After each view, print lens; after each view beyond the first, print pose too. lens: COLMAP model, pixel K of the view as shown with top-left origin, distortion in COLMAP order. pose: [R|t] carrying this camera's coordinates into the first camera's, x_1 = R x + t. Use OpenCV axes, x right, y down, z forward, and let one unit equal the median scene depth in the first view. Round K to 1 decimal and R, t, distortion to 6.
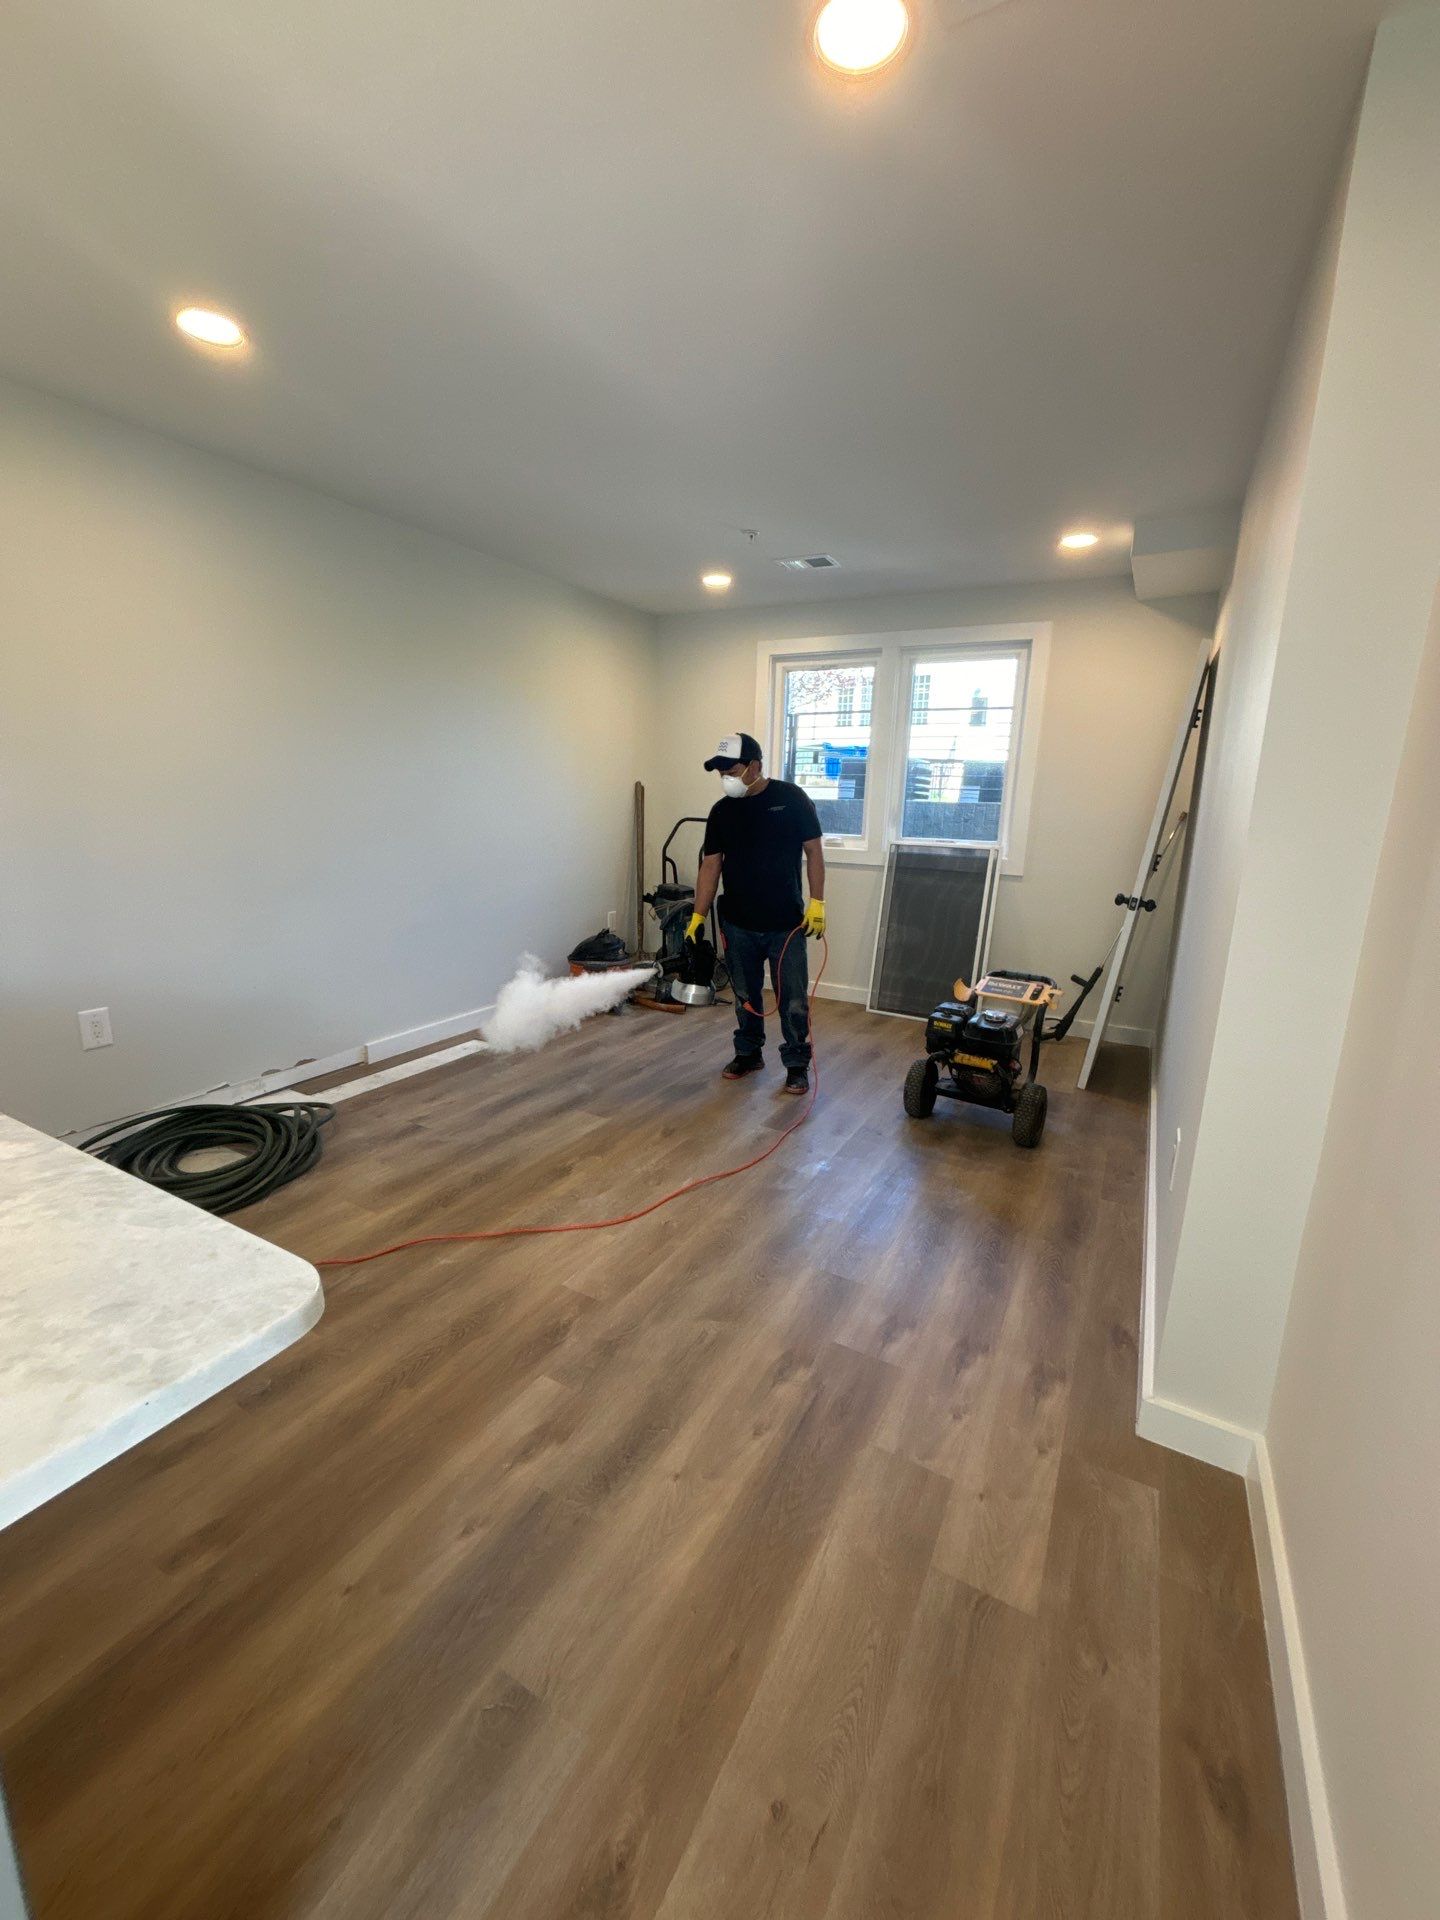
lens RADIAL K [[784.1, 0, 714.9], [0, 784.1, 953.8], [0, 0, 1]] dist [0.002962, 0.002895]
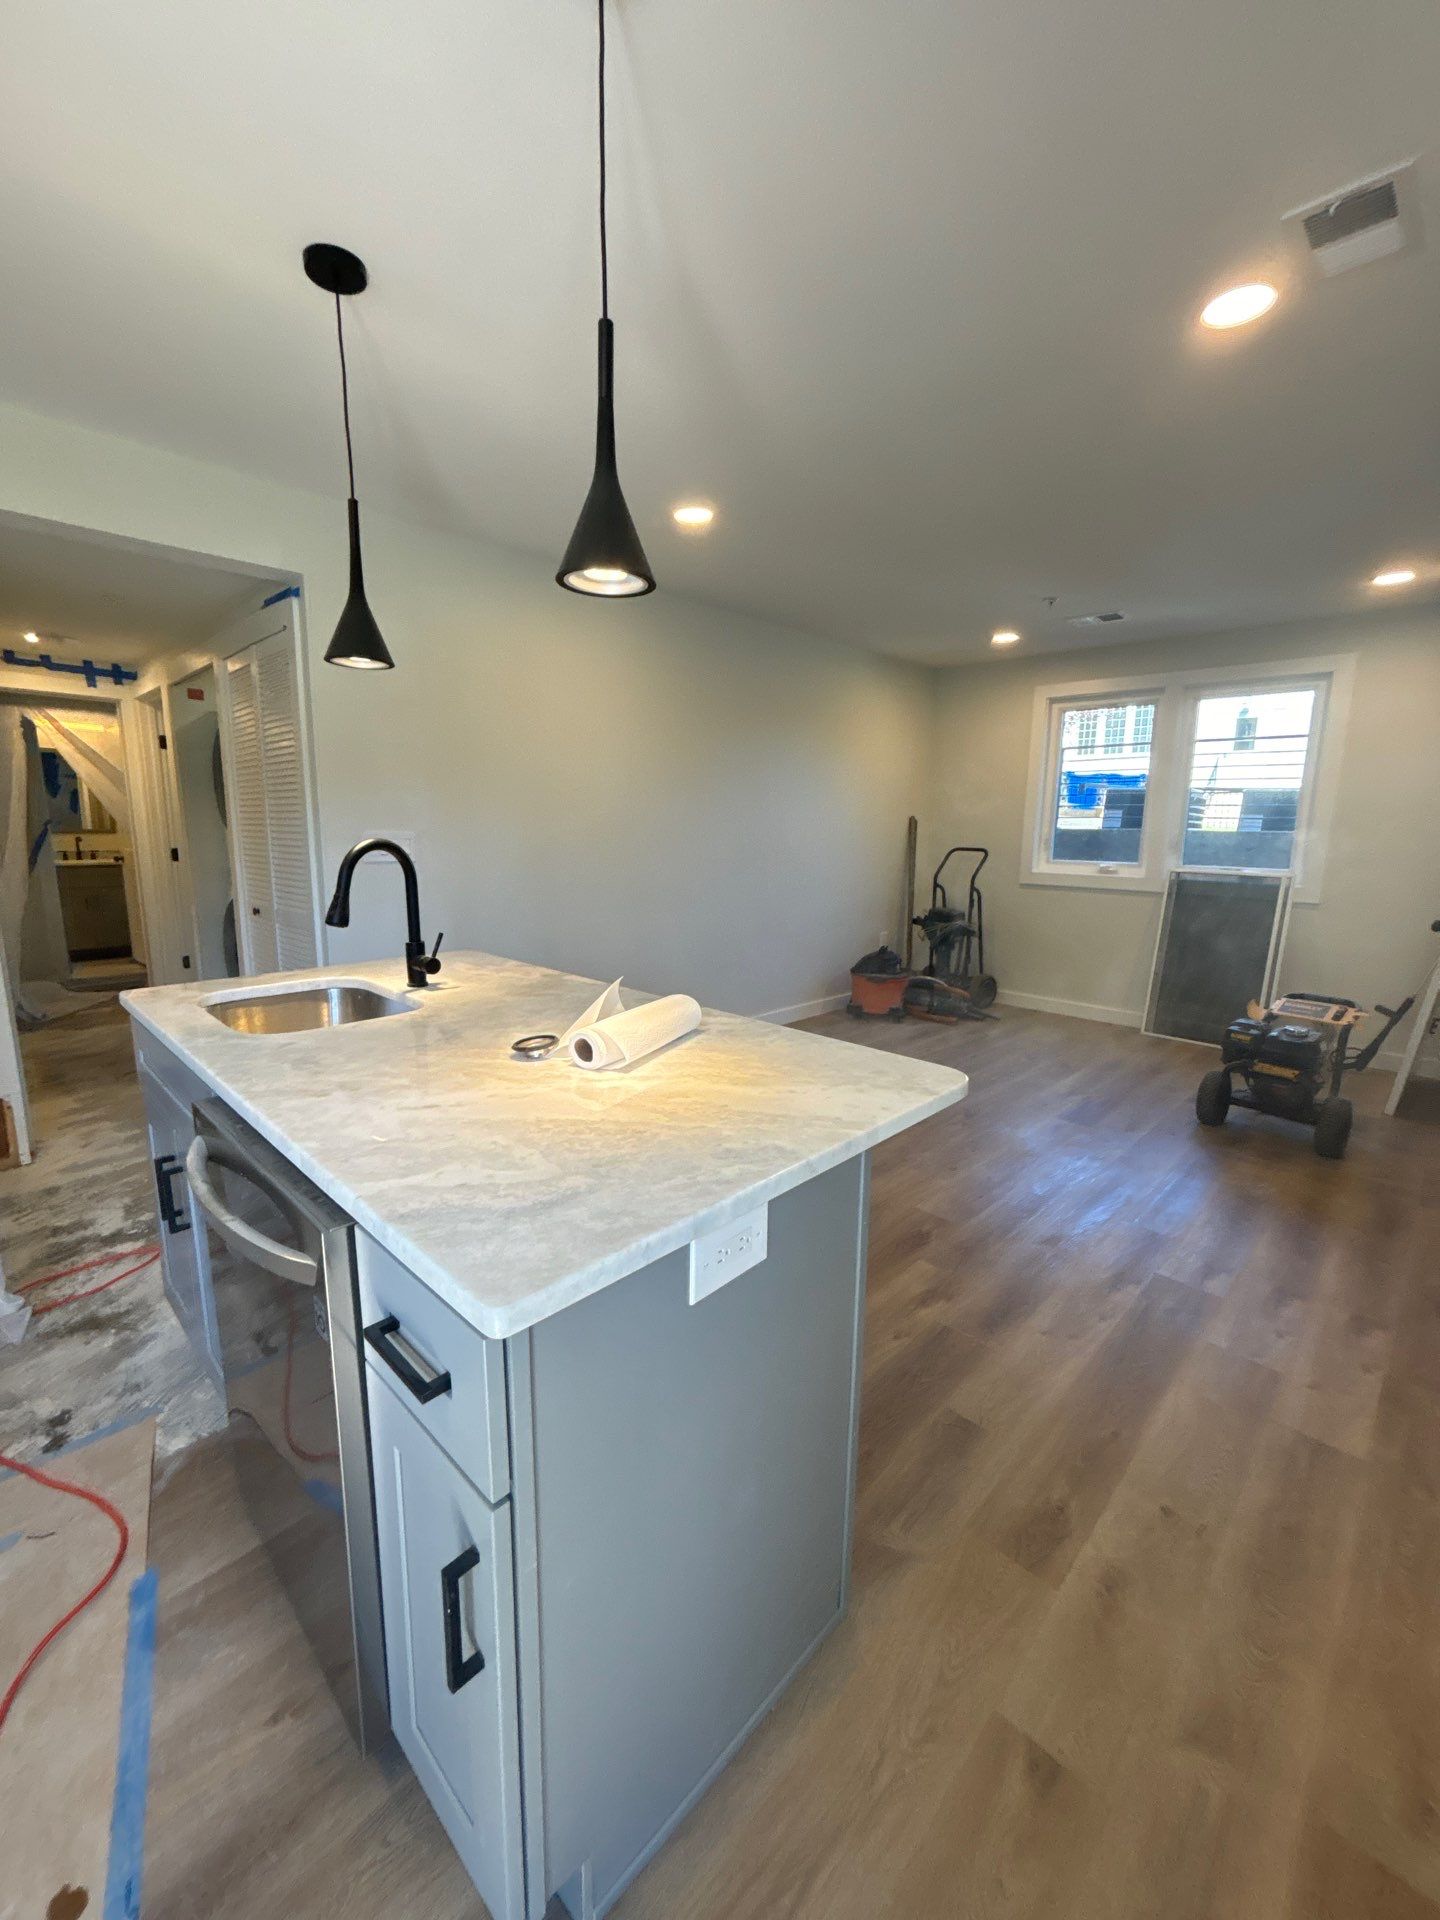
lens RADIAL K [[784.1, 0, 717.7], [0, 784.1, 950.4], [0, 0, 1]] dist [0.002962, 0.002895]
pose [[0.966215, 0.028174, -0.256191, -0.097224], [-0.039645, 0.998424, -0.039723, 0.033408], [0.254668, 0.048538, 0.965810, -0.173426]]
